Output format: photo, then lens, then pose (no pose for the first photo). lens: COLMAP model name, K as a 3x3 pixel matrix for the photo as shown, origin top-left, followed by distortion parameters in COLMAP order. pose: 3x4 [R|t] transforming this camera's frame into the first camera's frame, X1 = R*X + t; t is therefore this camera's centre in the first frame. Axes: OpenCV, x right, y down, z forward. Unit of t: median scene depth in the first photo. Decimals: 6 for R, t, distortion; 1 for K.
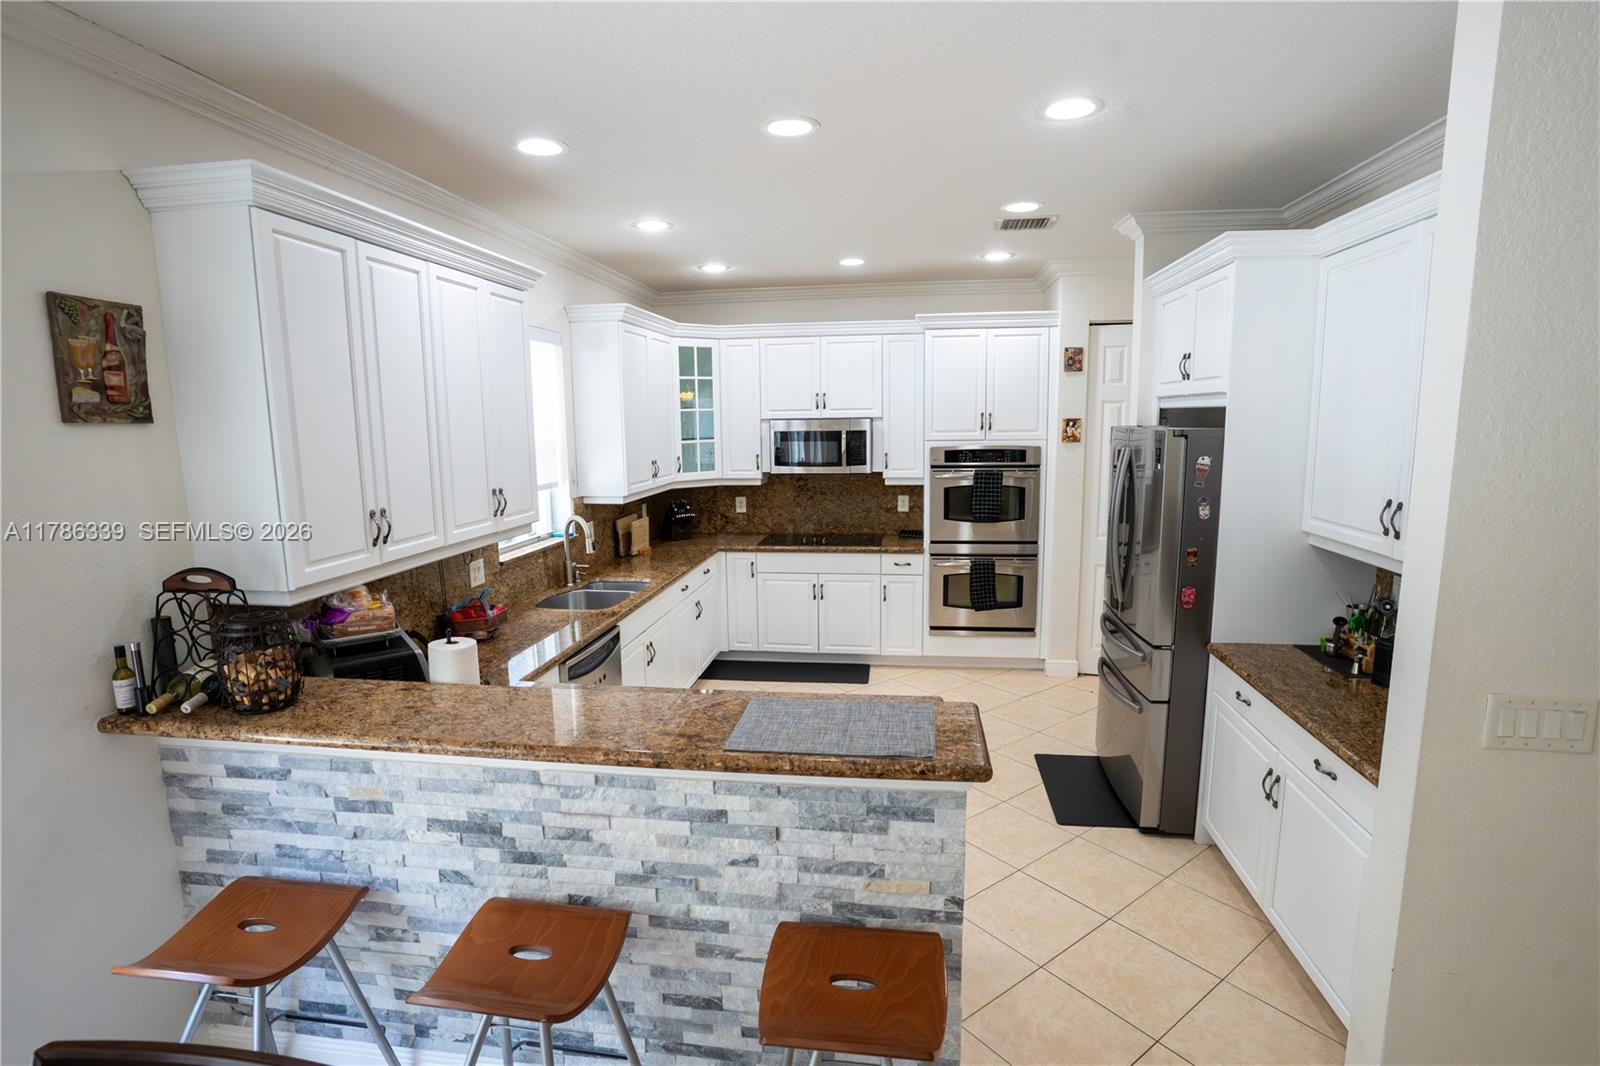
lens RADIAL K [[780.4, 0, 796.9], [0, 780.4, 539.3], [0, 0, 1]] dist [-0.085718, 0.041178]
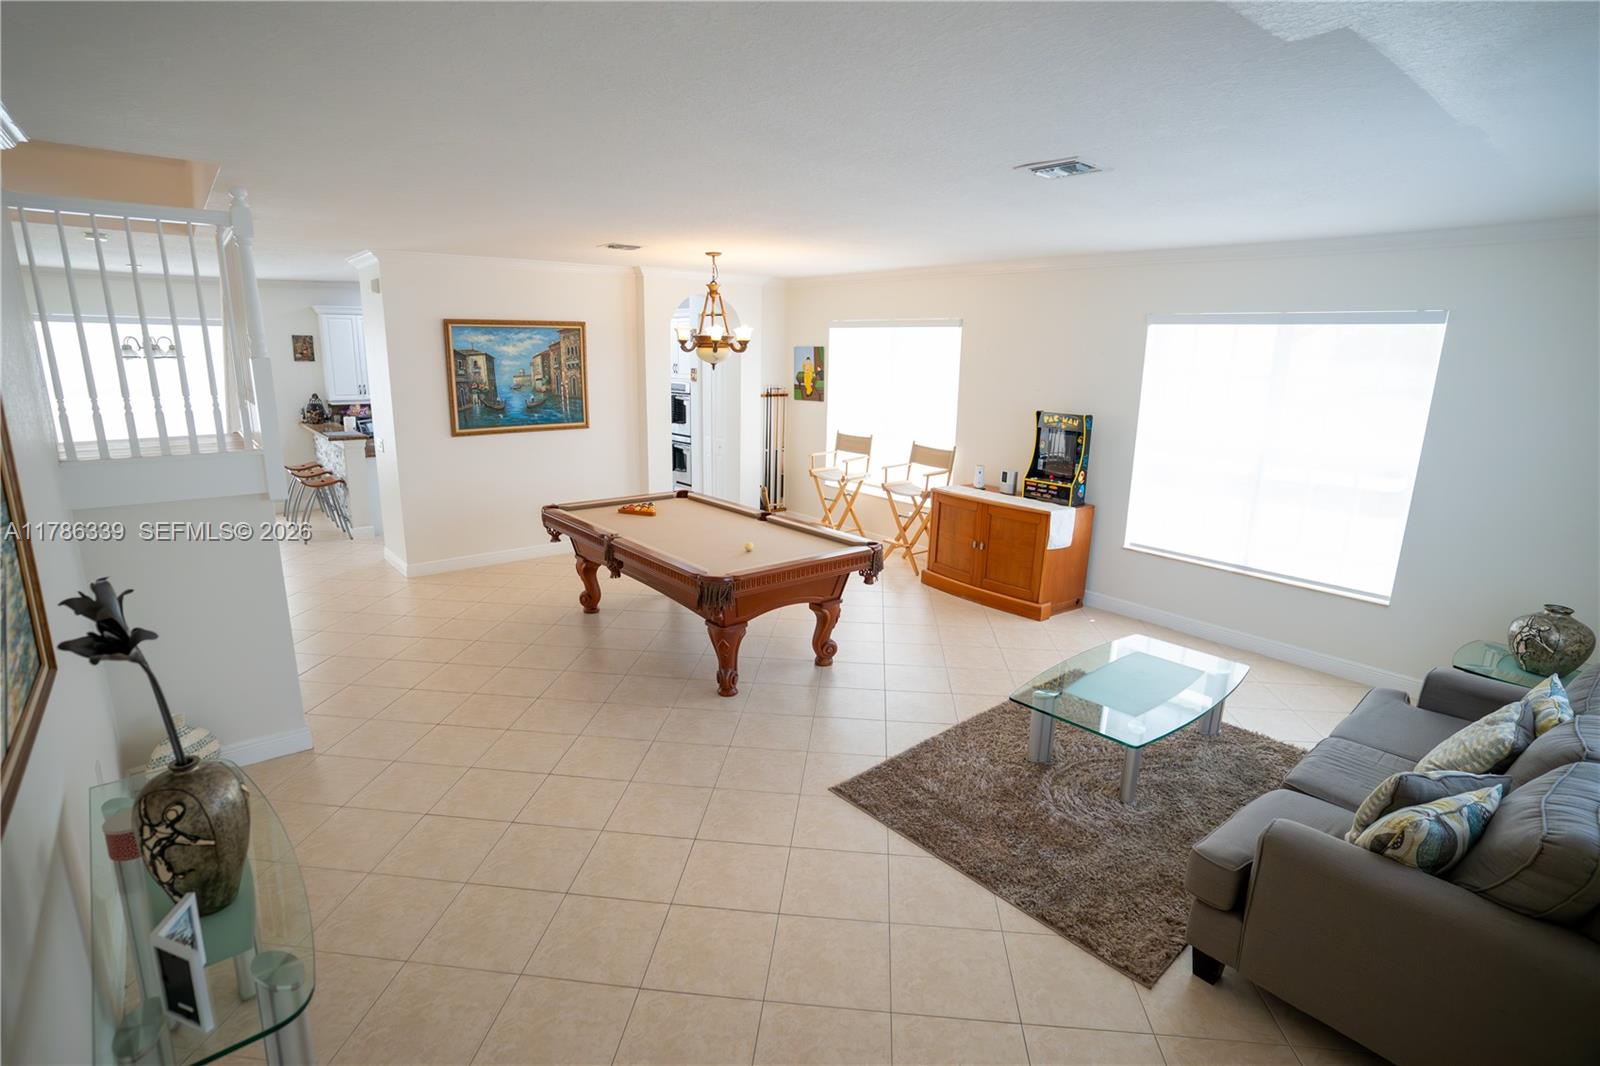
lens RADIAL K [[778.8, 0, 787.1], [0, 778.8, 533.7], [0, 0, 1]] dist [-0.076384, 0.042526]
pose [[0.739282, 0.183170, -0.648005, 1.800373], [-0.129851, 0.983011, 0.129724, -0.038800], [0.660758, -0.011759, 0.750507, -0.233746]]
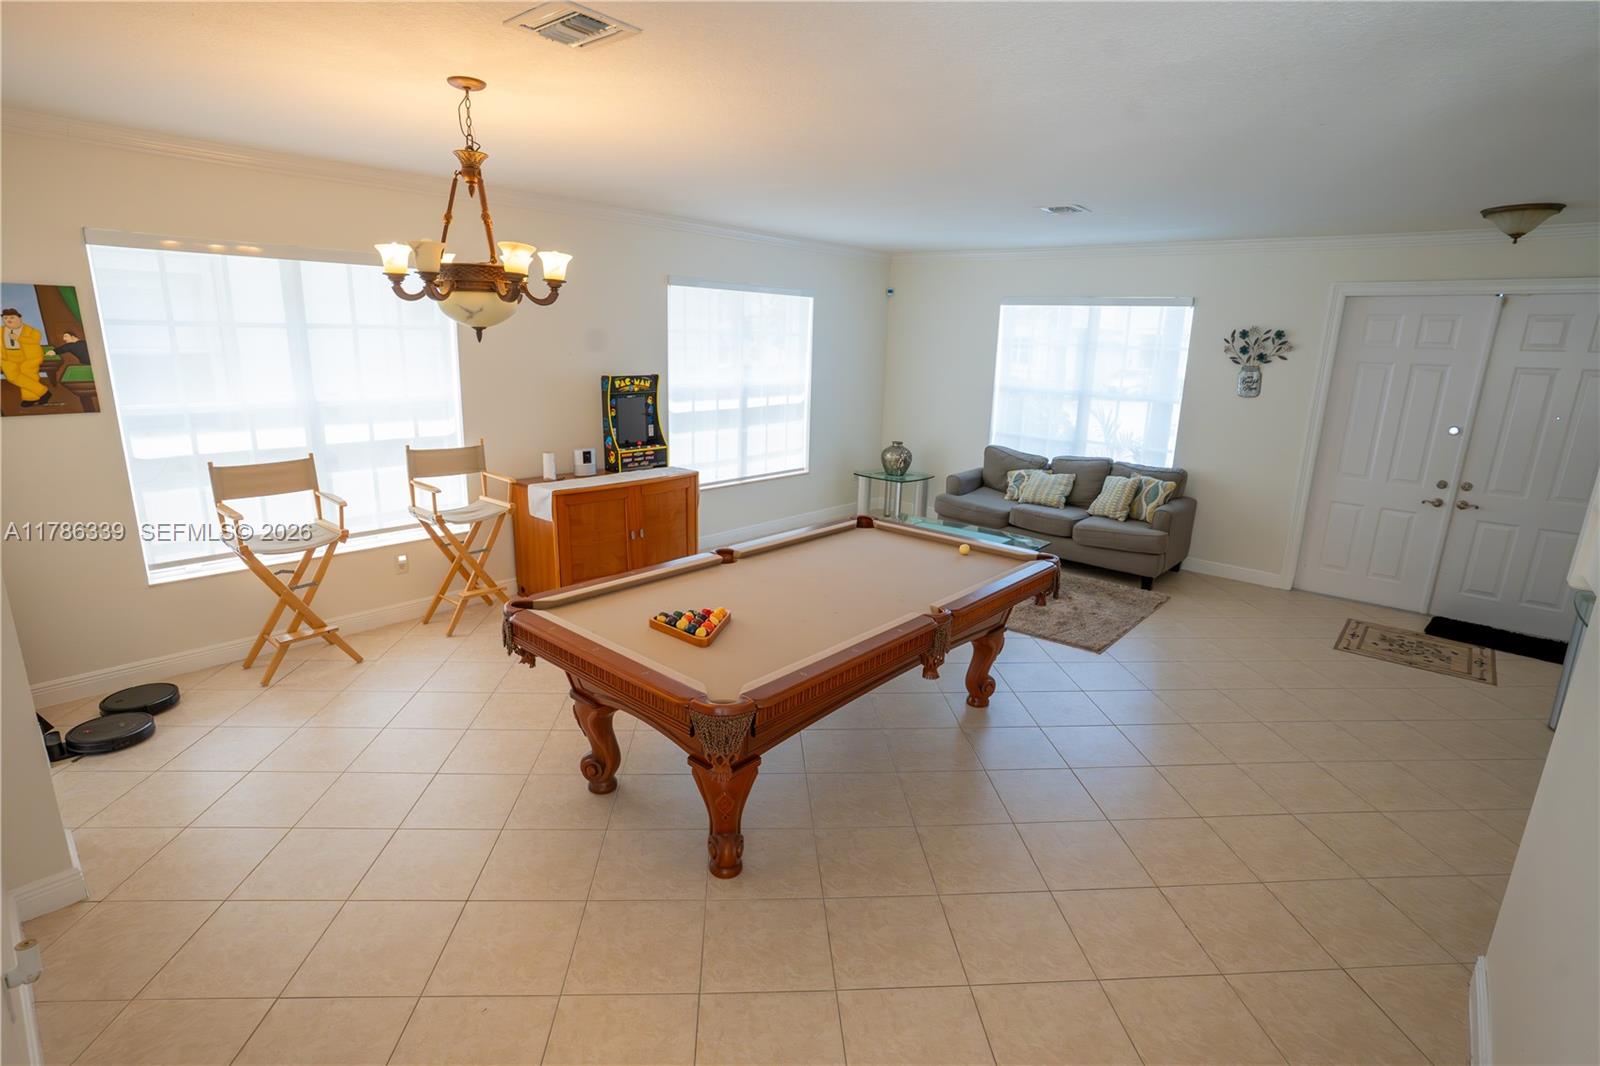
lens RADIAL K [[778.8, 0, 787.1], [0, 778.8, 533.7], [0, 0, 1]] dist [-0.076384, 0.042526]
pose [[0.555610, -0.174124, 0.813006, 0.440159], [0.096025, 0.984720, 0.145277, -0.036991], [-0.825879, -0.002649, 0.563841, 0.122083]]
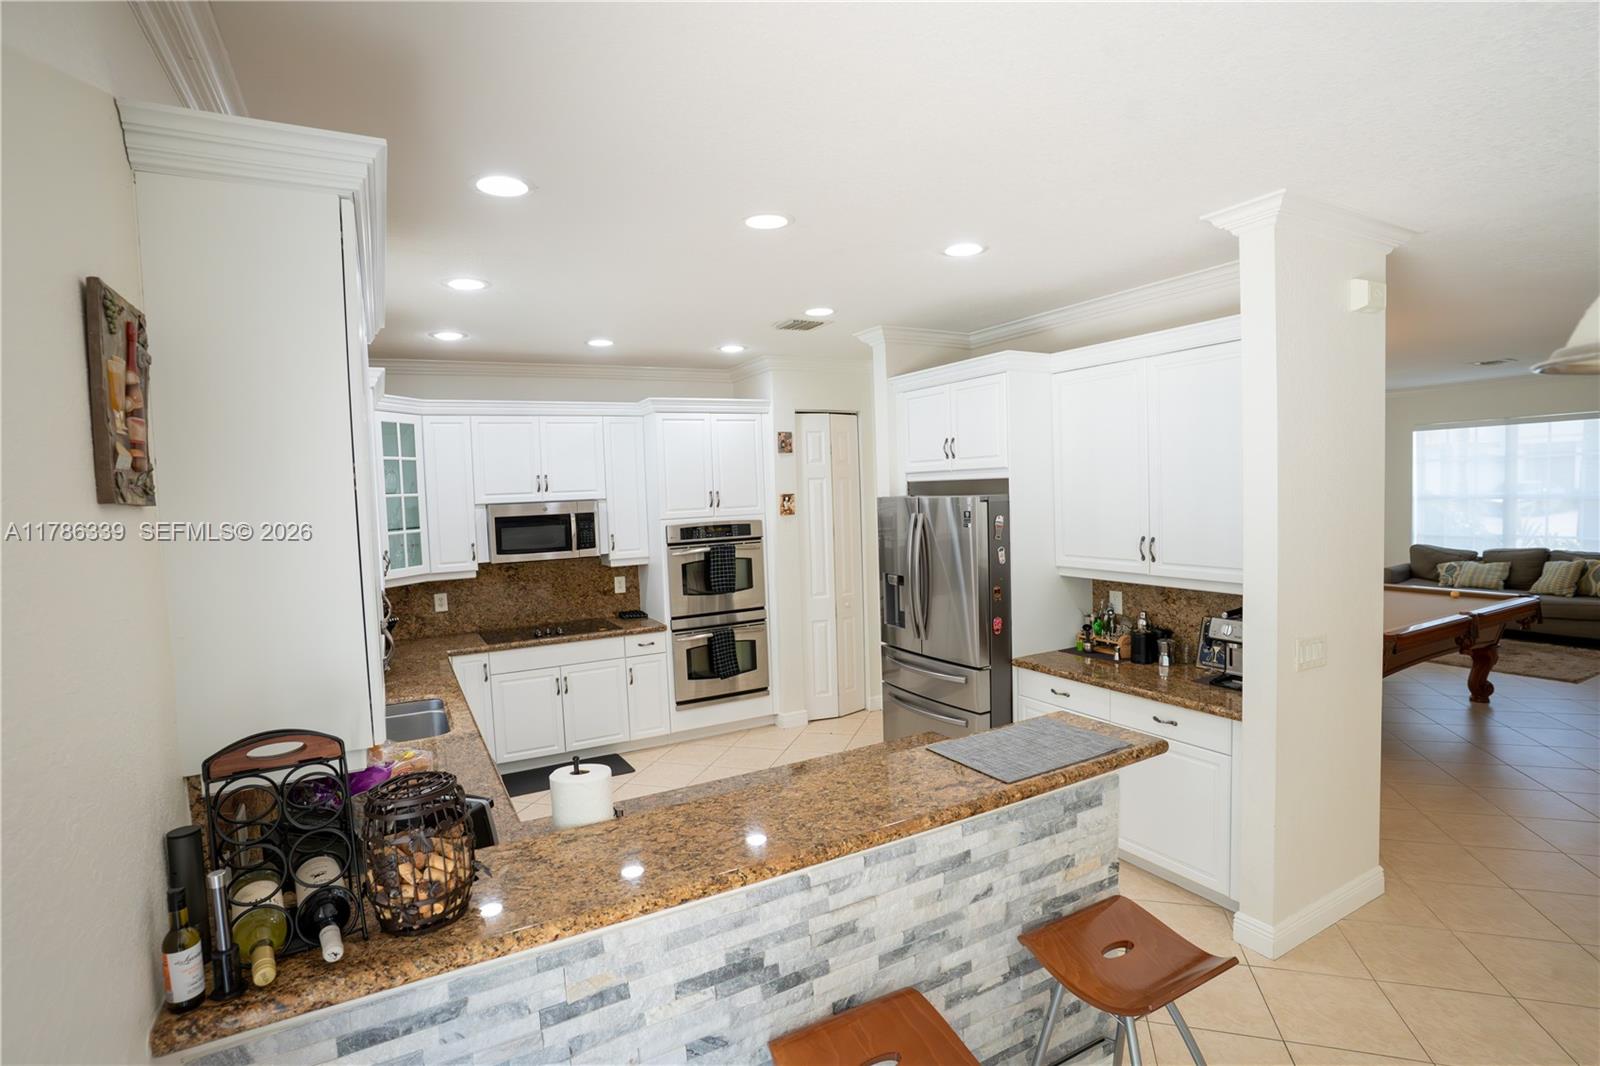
lens RADIAL K [[780.4, 0, 796.9], [0, 780.4, 539.3], [0, 0, 1]] dist [-0.085718, 0.041178]
pose [[0.800186, -0.053144, 0.597393, -0.323442], [0.117490, 0.990657, -0.069246, -0.010173], [-0.588132, 0.125597, 0.798953, 0.087290]]
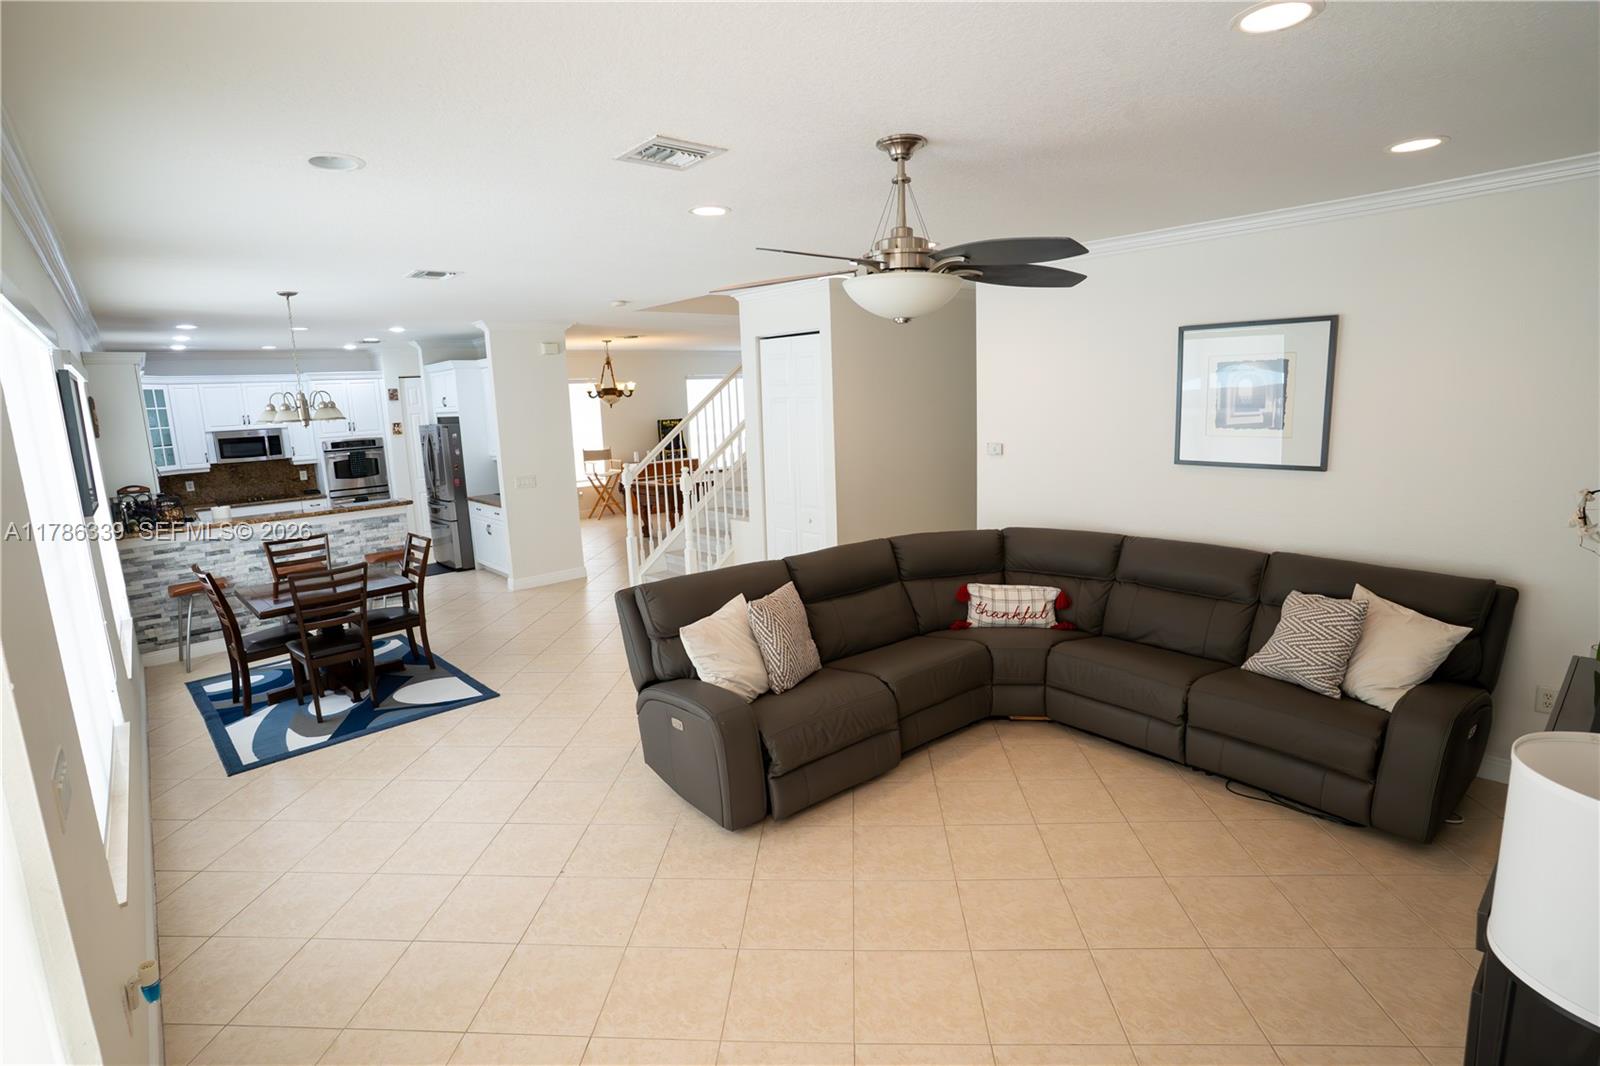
lens RADIAL K [[778.8, 0, 787.1], [0, 778.8, 533.7], [0, 0, 1]] dist [-0.076384, 0.042526]
pose [[0.655953, -0.143541, 0.741028, -0.529116], [0.146976, 0.987249, 0.061132, 0.168975], [-0.740354, 0.068814, 0.668686, -1.150402]]
